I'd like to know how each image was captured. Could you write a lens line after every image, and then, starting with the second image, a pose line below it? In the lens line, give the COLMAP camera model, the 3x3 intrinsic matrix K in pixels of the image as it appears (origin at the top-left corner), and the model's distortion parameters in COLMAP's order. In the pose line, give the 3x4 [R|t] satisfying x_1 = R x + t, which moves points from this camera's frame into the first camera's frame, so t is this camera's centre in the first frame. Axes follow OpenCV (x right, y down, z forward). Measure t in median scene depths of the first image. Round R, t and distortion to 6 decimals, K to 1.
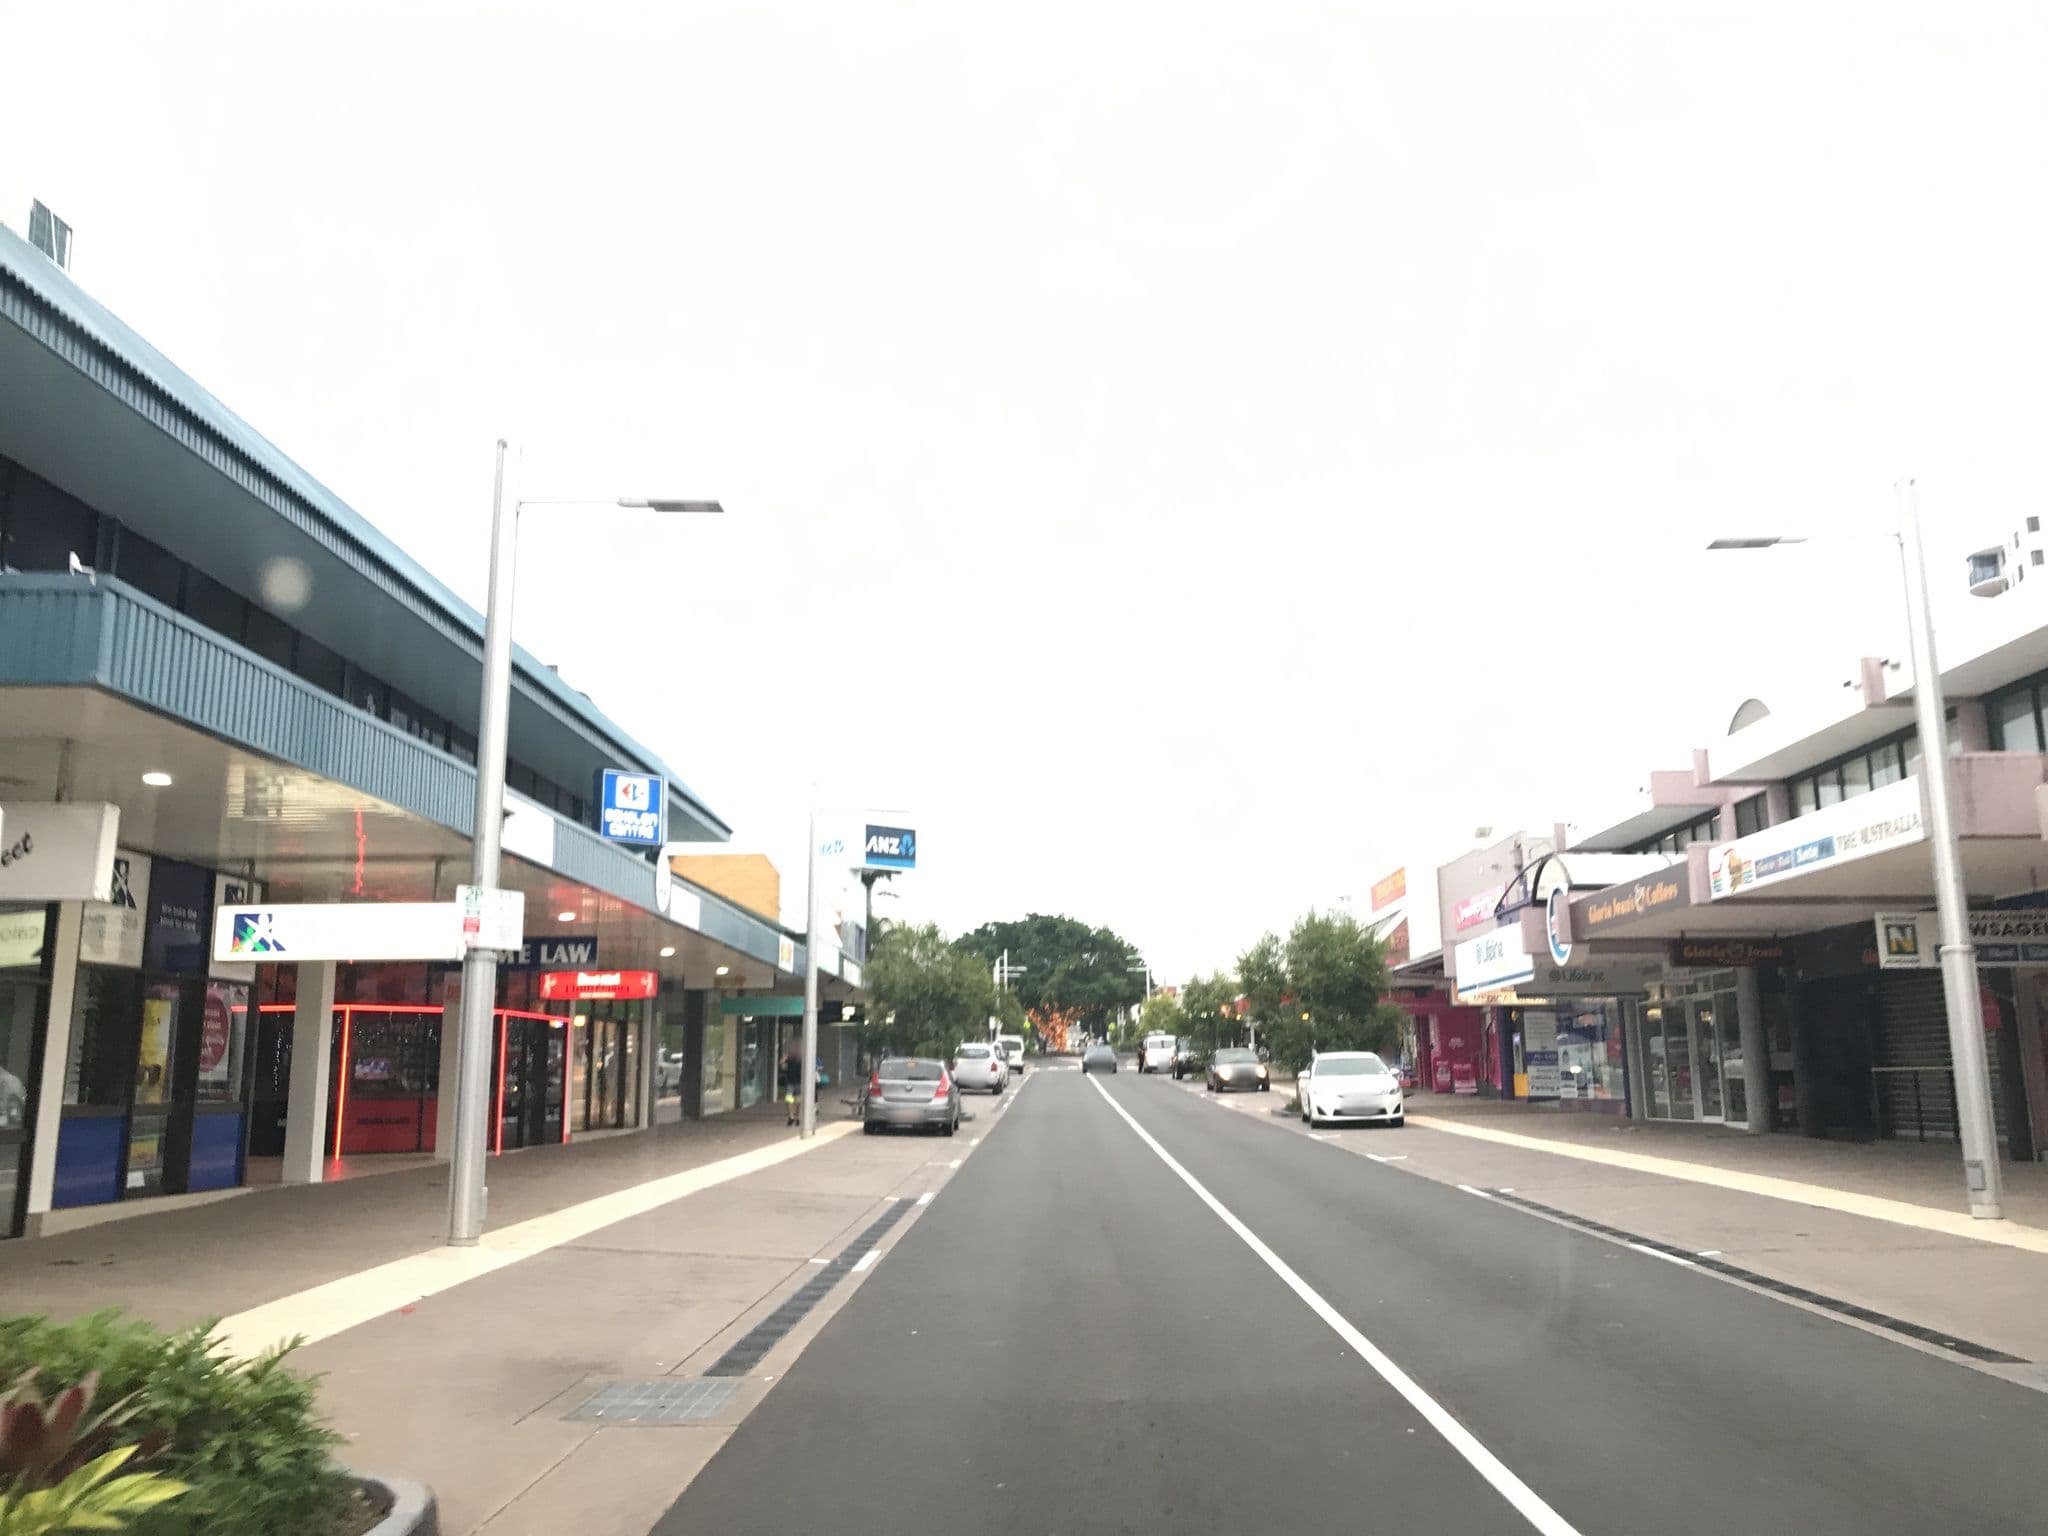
lens RADIAL K [[1501.0, 0, 1059.1], [0, 1501.0, 829.8], [0, 0, 1]] dist [0.076798, -0.000503]
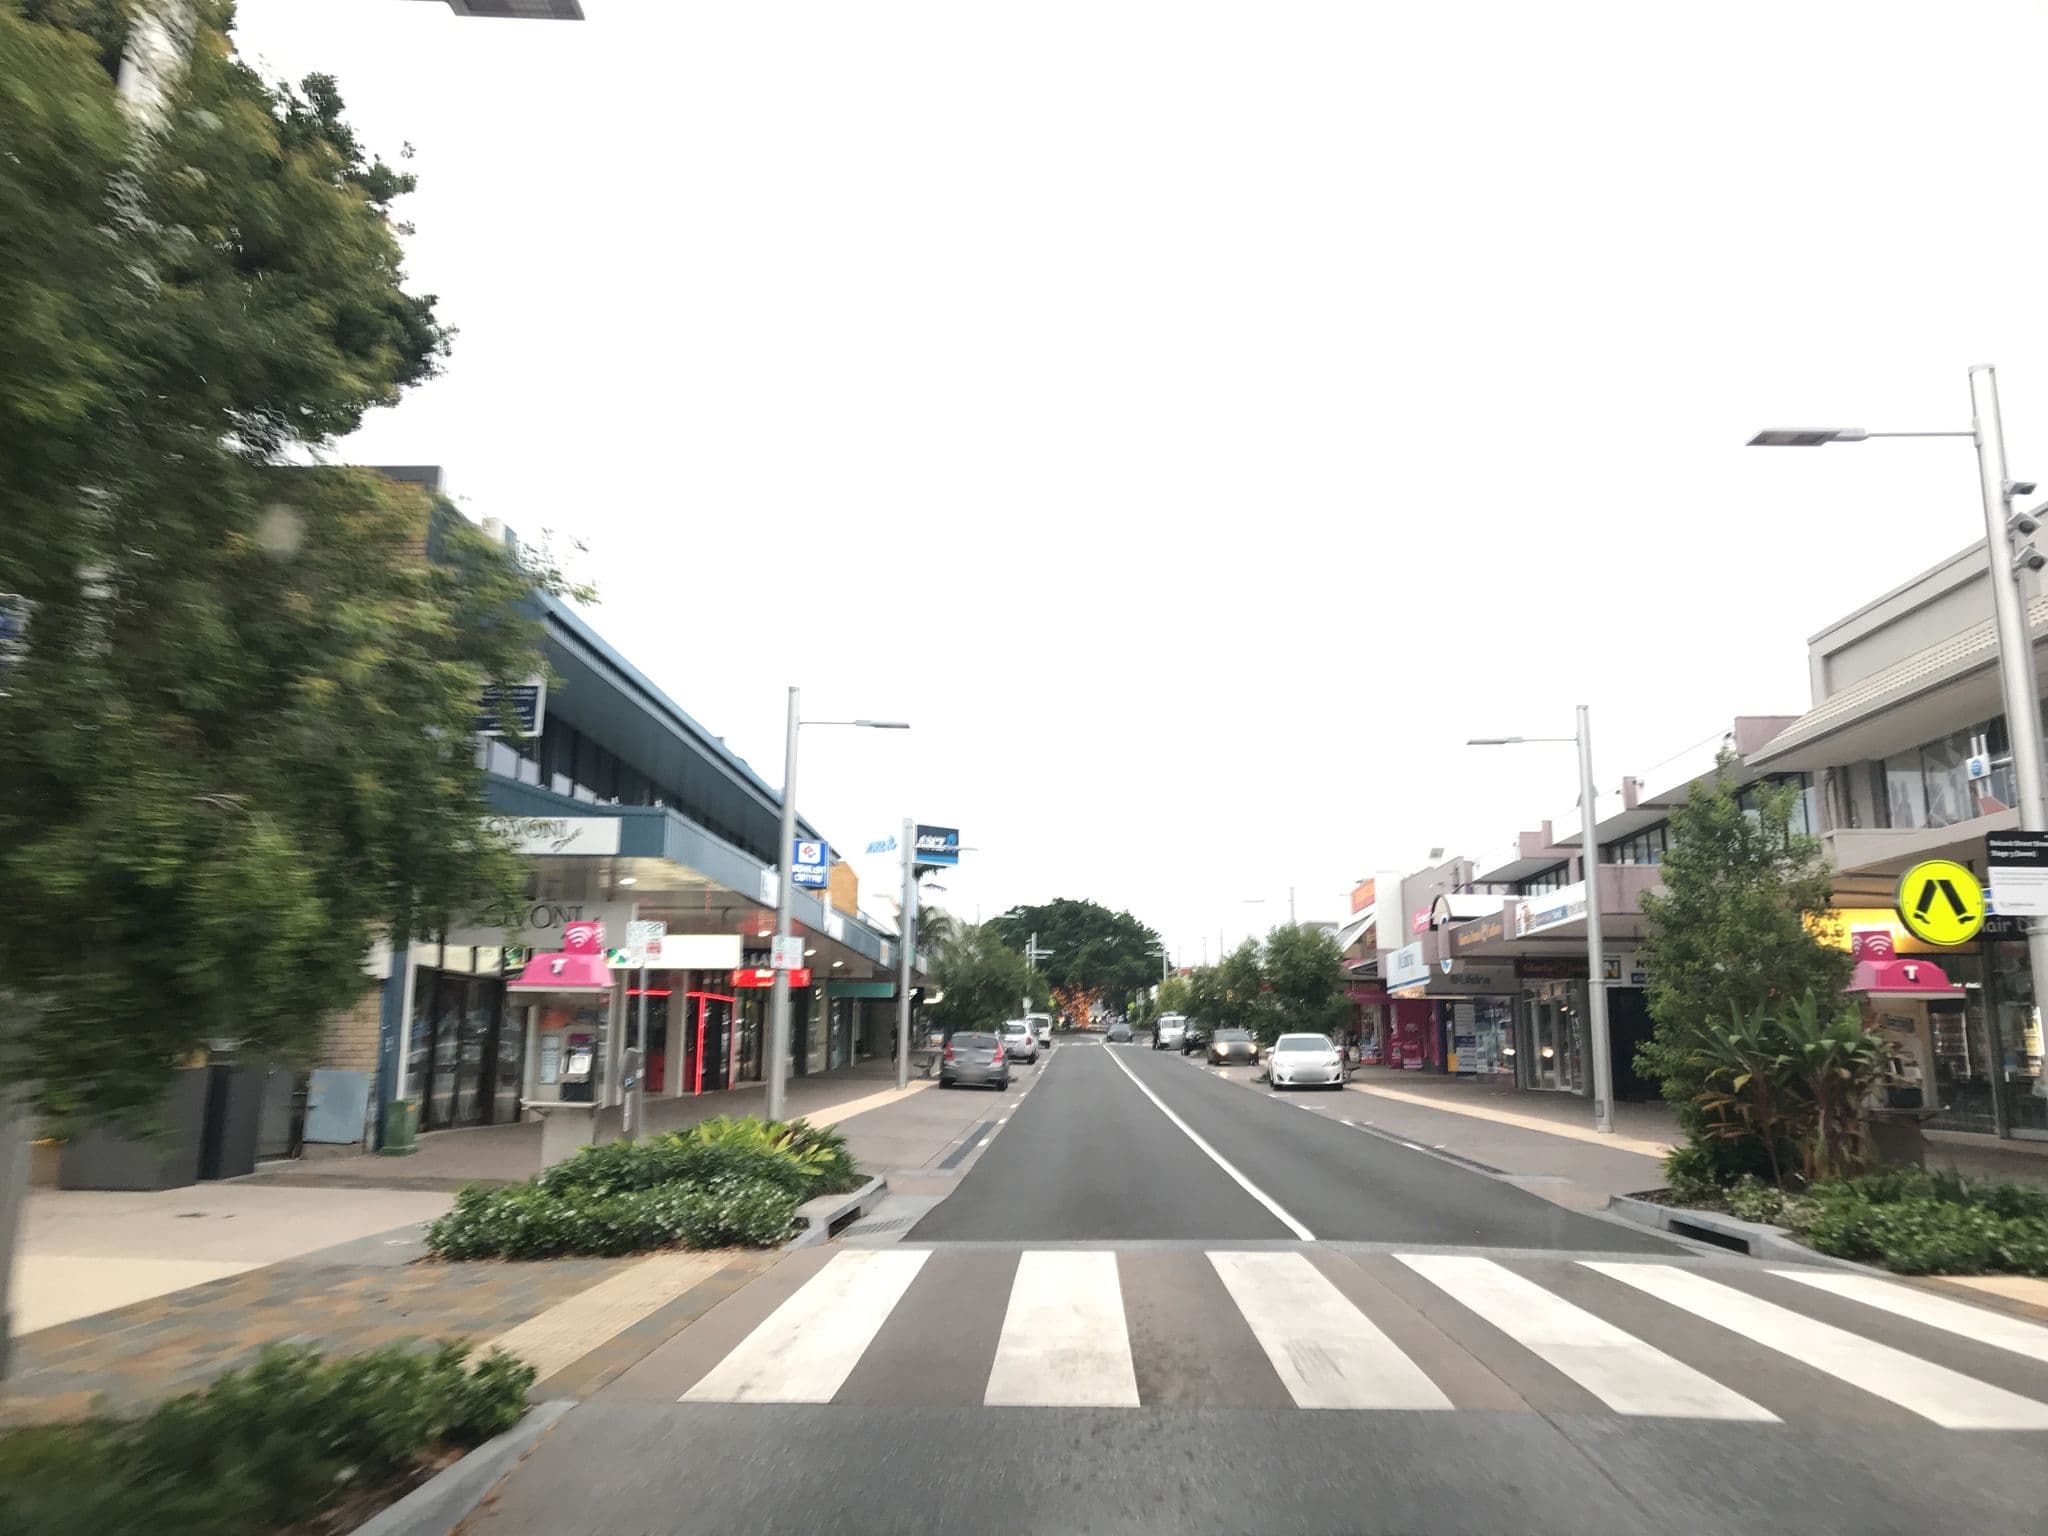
lens RADIAL K [[1510.1, 0, 1059.0], [0, 1510.1, 757.1], [0, 0, 1]] dist [0.067989, 0.000290]
pose [[0.999746, 0.015136, -0.016684, -0.003734], [-0.015640, 0.999414, -0.030446, -0.042081], [0.016214, 0.030699, 0.999397, -0.280656]]
